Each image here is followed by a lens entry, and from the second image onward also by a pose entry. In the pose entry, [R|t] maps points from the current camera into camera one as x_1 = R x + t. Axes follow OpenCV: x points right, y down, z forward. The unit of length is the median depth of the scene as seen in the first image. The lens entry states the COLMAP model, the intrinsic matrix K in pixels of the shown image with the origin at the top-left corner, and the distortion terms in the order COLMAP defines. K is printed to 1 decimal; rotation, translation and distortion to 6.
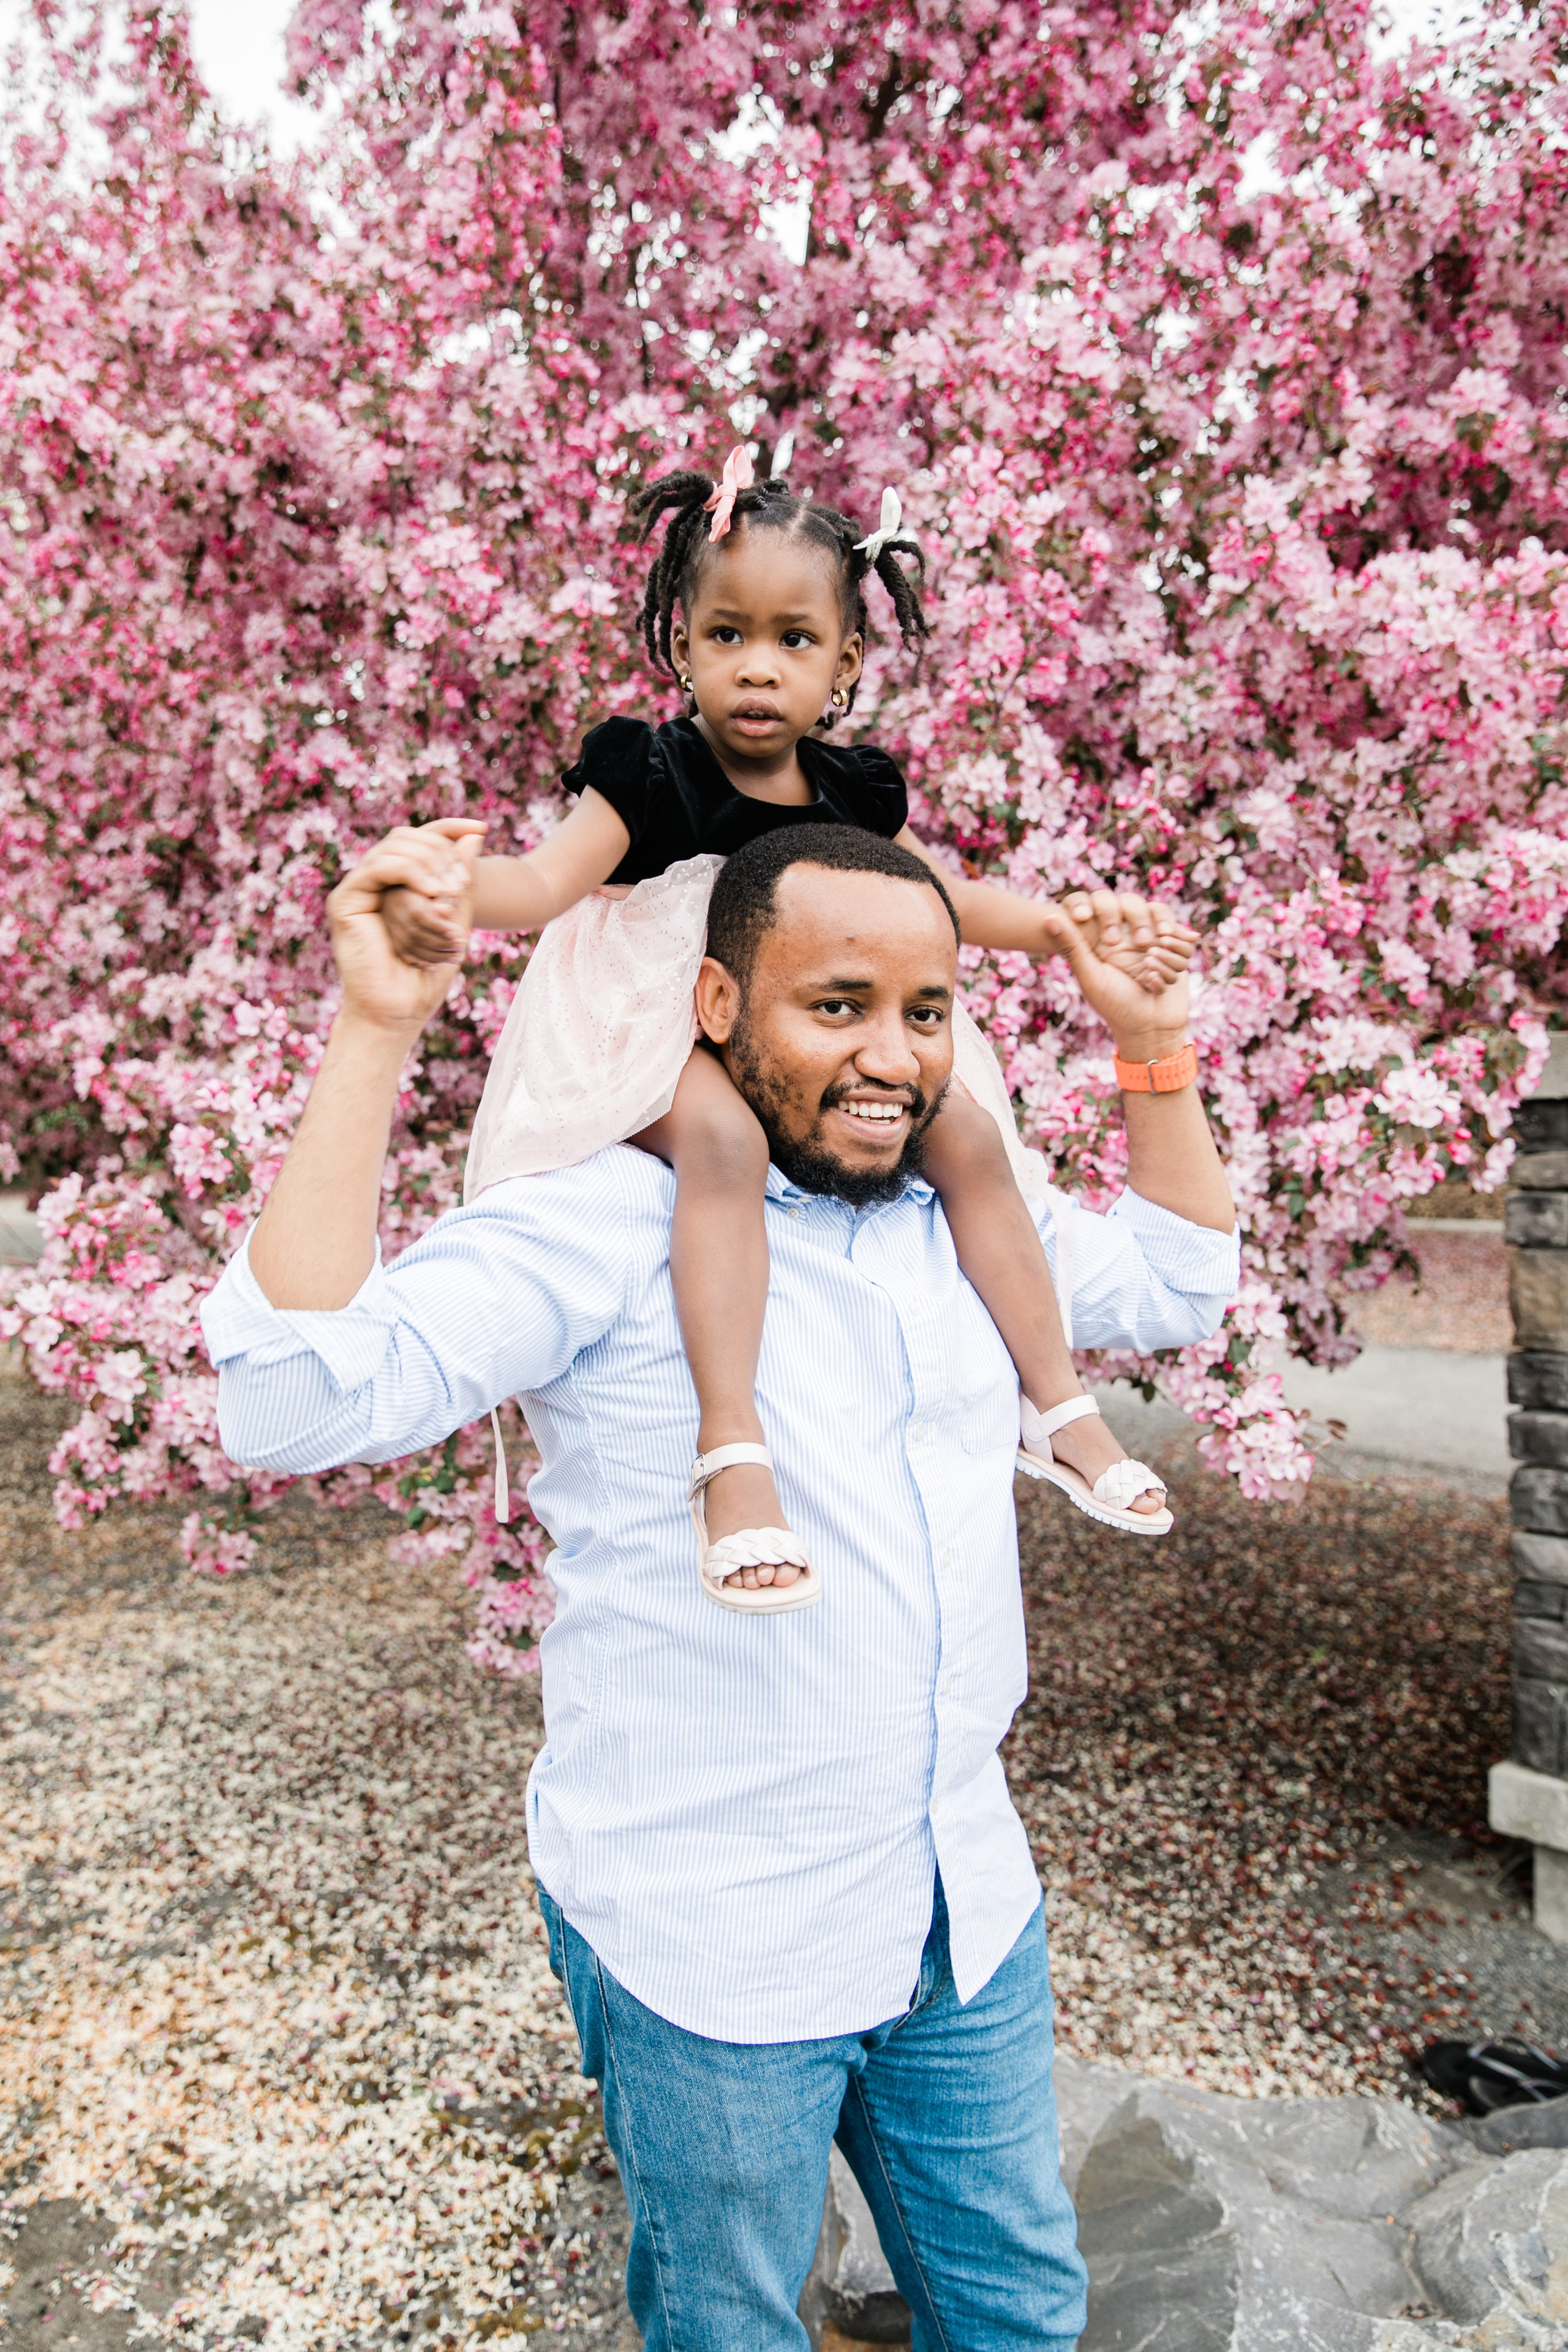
lens RADIAL K [[1844.6, 0, 733.8], [0, 1844.6, 1190.0], [0, 0, 1]] dist [-0.088138, 0.097055]
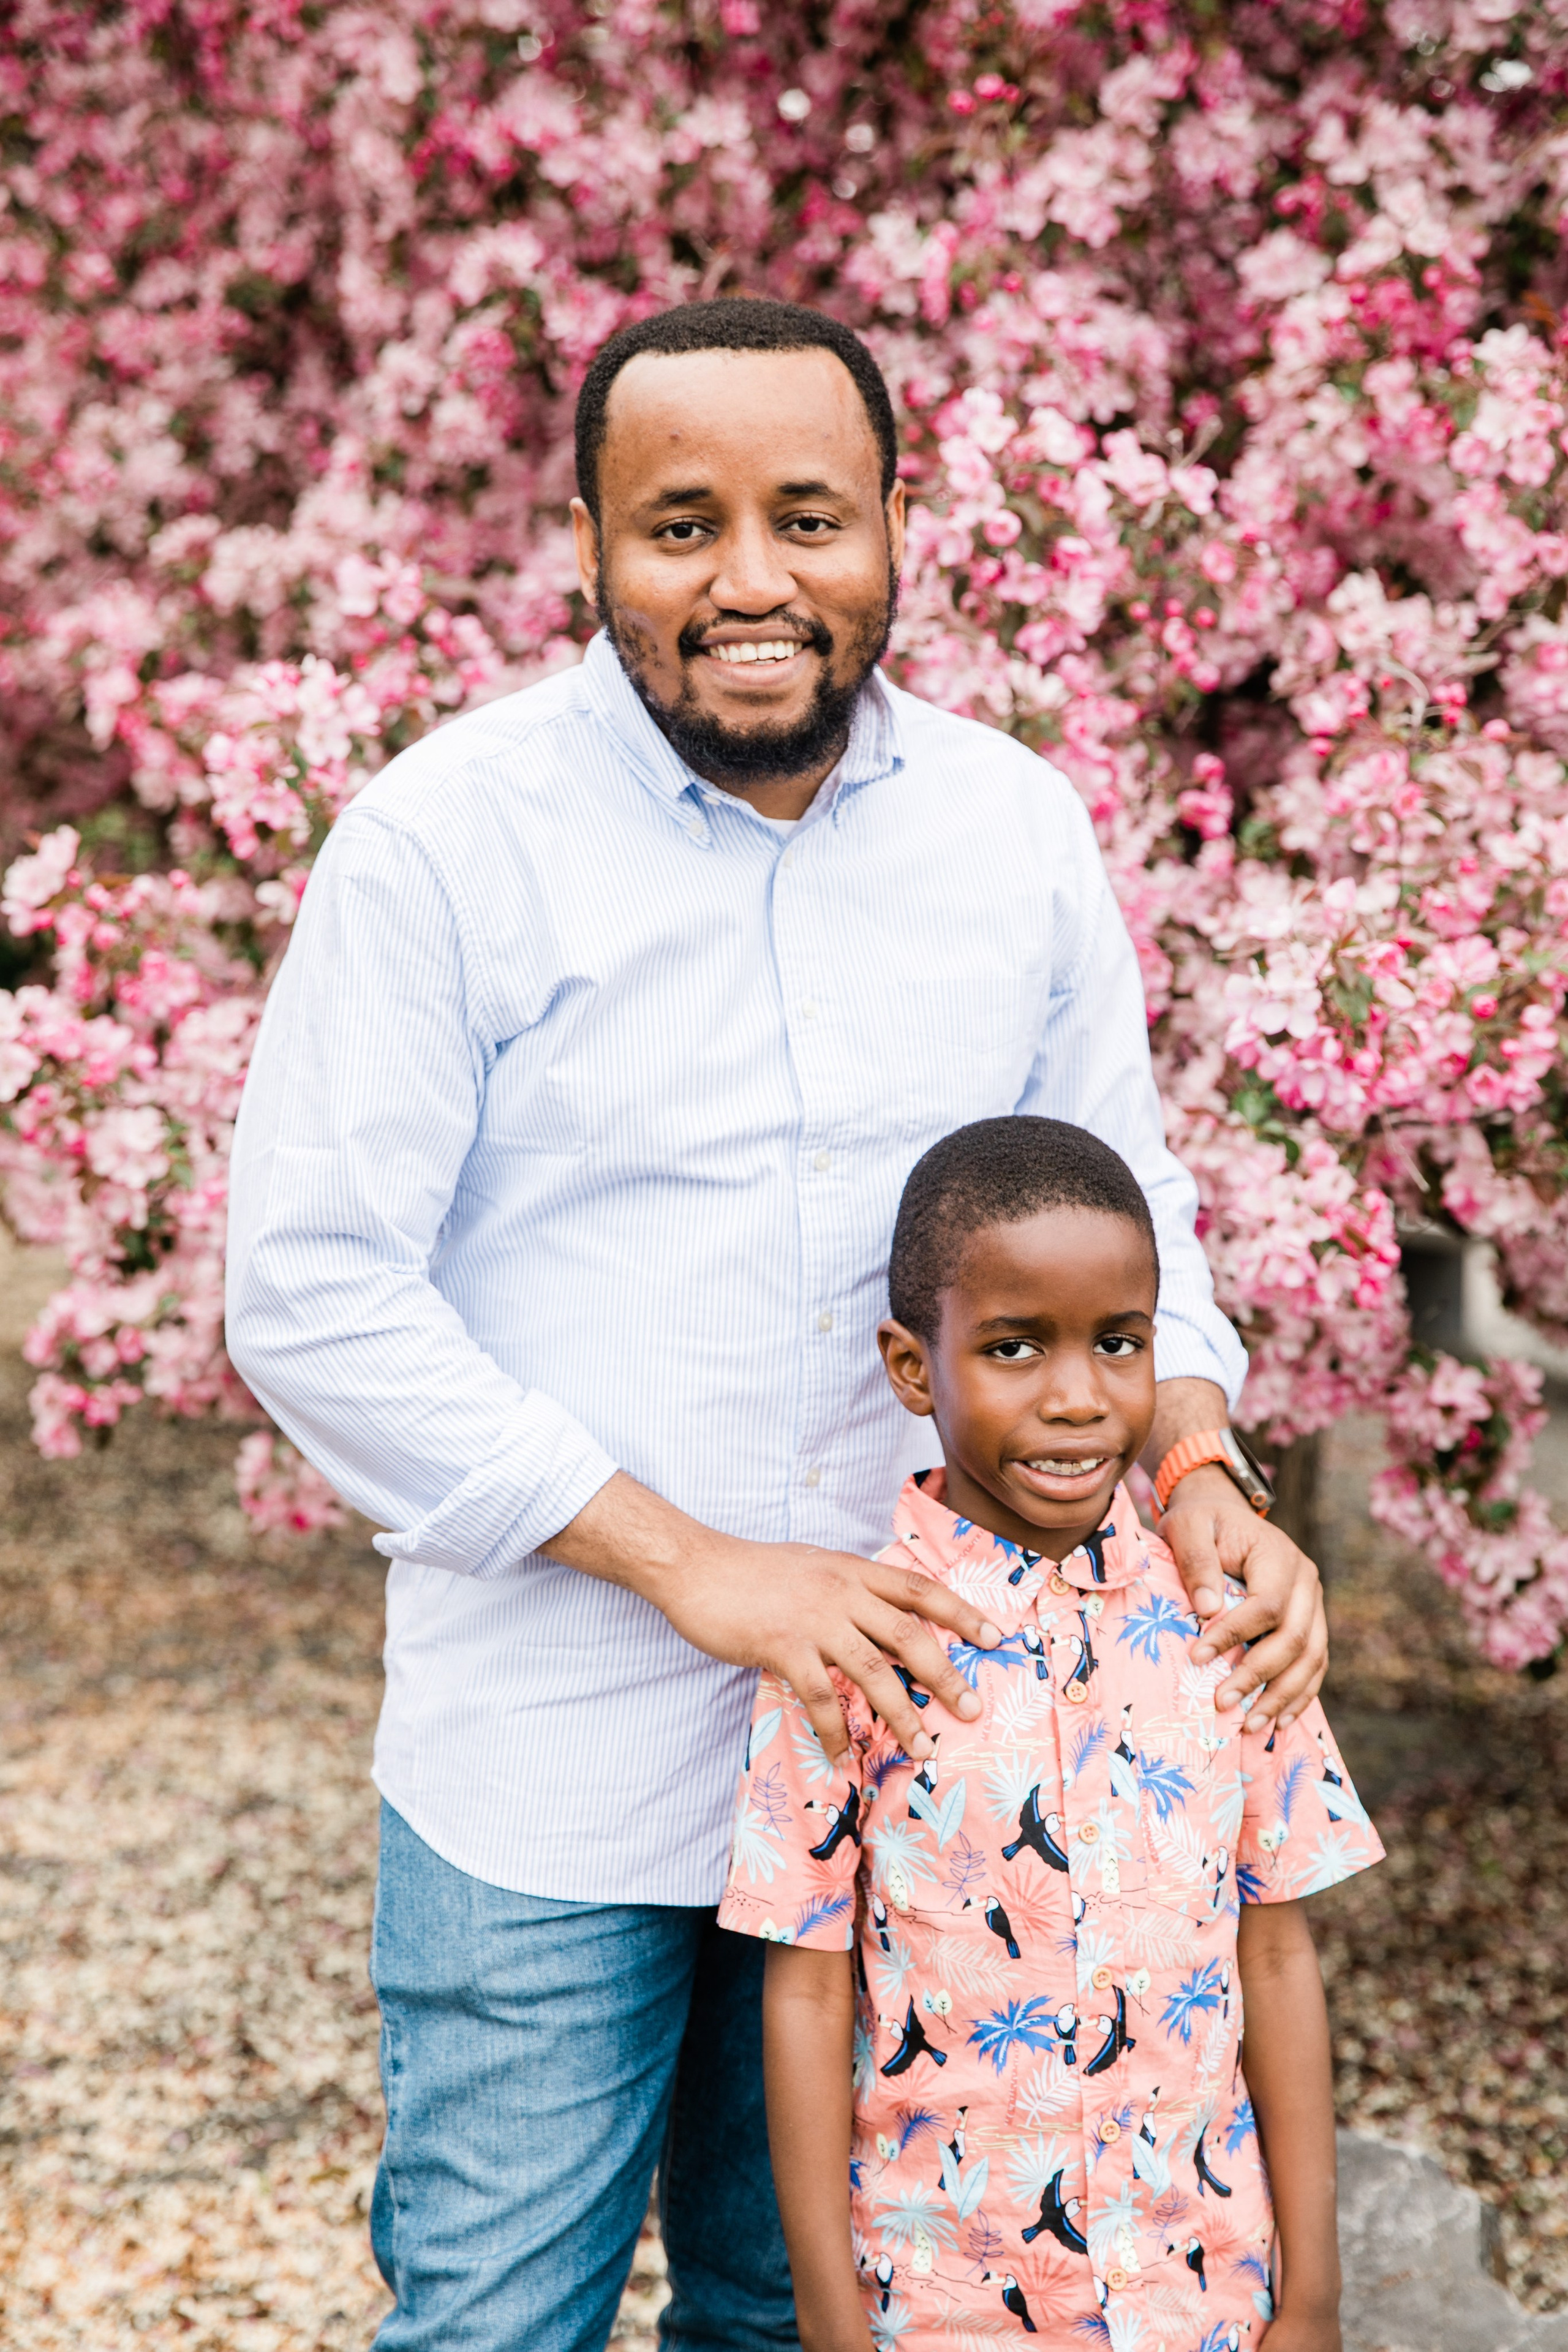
lens RADIAL K [[3966.9, 0, 795.9], [0, 3966.9, 1228.6], [0, 0, 1]] dist [0.168197, 0.000000]
pose [[0.982580, 0.032291, -0.183014, 0.097208], [-0.025039, 0.998812, 0.041796, 0.046743], [0.184146, -0.036486, 0.982221, -0.207651]]
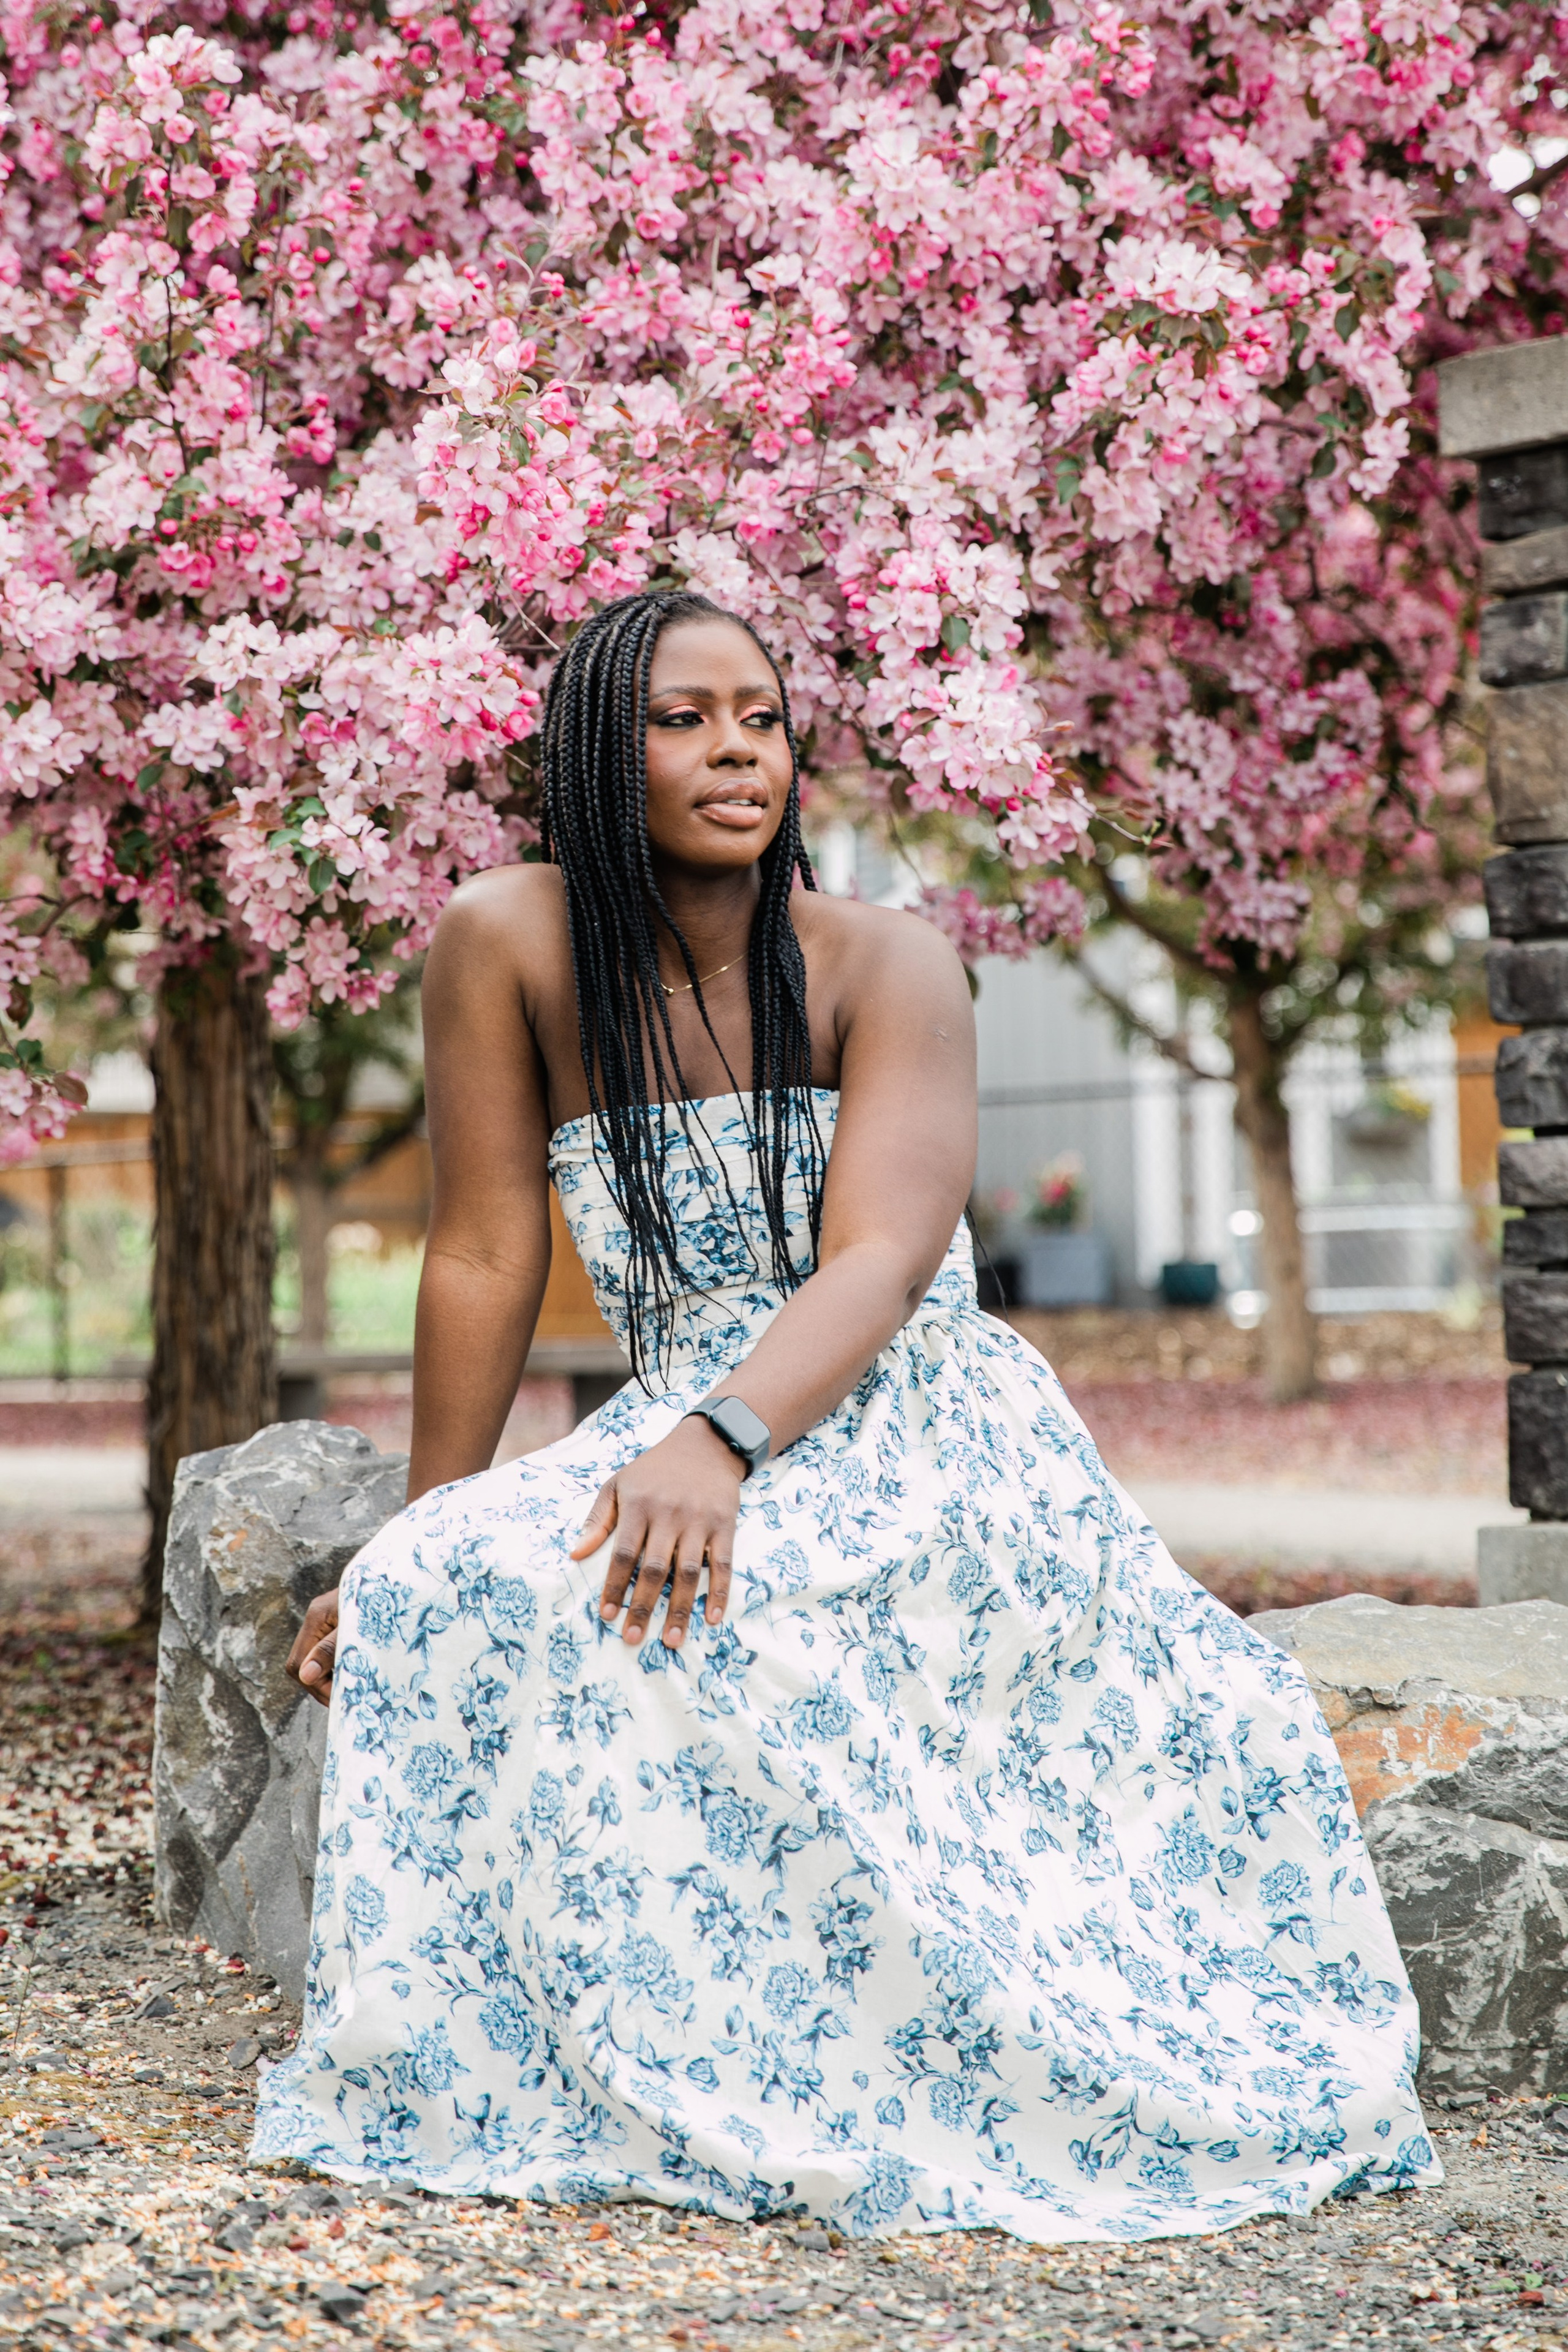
lens RADIAL K [[5119.7, 0, 740.7], [0, 5119.7, 1135.8], [0, 0, 1]] dist [0.146394, 0.000000]
pose [[0.995320, 0.009788, 0.096136, -0.003118], [-0.001110, 0.995949, -0.089915, 0.307916], [-0.096627, 0.089388, 0.991299, -0.651558]]
